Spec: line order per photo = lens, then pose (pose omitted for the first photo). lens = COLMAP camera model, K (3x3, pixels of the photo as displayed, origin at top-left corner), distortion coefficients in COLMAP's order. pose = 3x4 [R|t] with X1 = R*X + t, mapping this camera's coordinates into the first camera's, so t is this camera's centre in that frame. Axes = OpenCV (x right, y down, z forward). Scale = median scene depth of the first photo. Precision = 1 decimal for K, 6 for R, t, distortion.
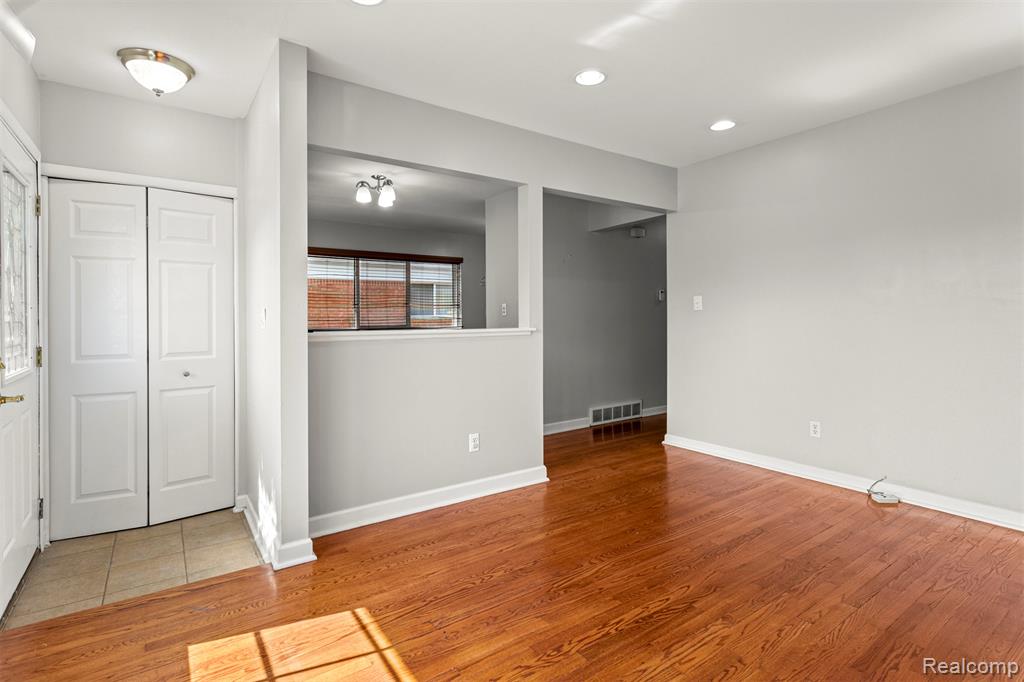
lens RADIAL K [[487.7, 0, 509.1], [0, 487.7, 320.5], [0, 0, 1]] dist [0.003402, 0.000772]
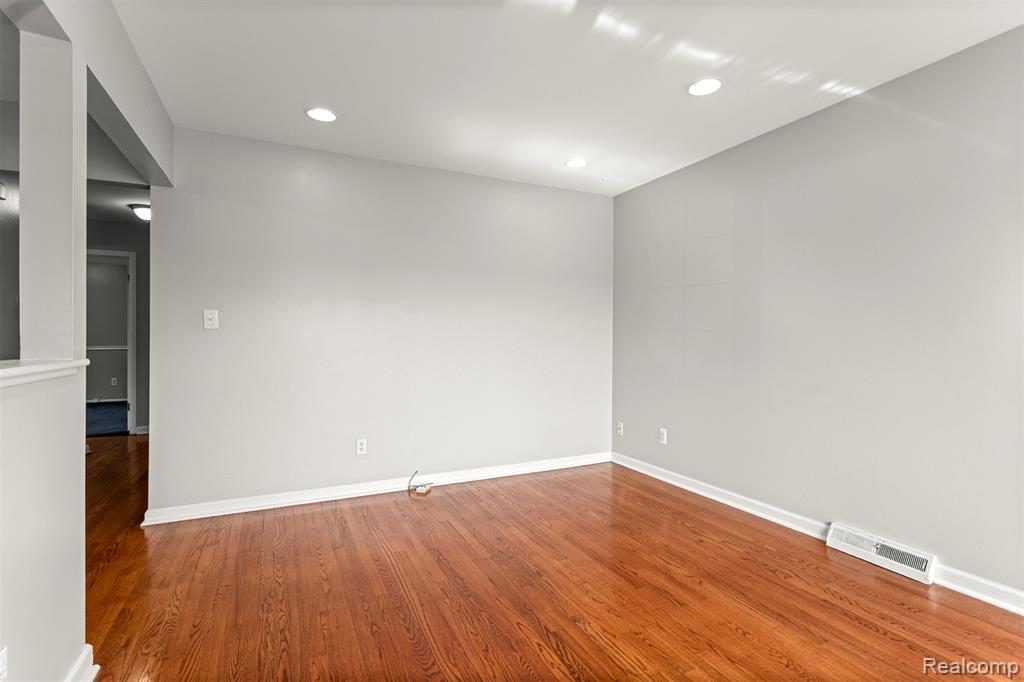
lens RADIAL K [[482.6, 0, 505.9], [0, 482.6, 337.3], [0, 0, 1]] dist [0.005692, 0.000691]
pose [[0.161763, 0.010565, 0.986773, -0.420232], [-0.002953, 0.999943, -0.010222, -0.001753], [-0.986825, -0.001260, 0.161785, 0.642494]]
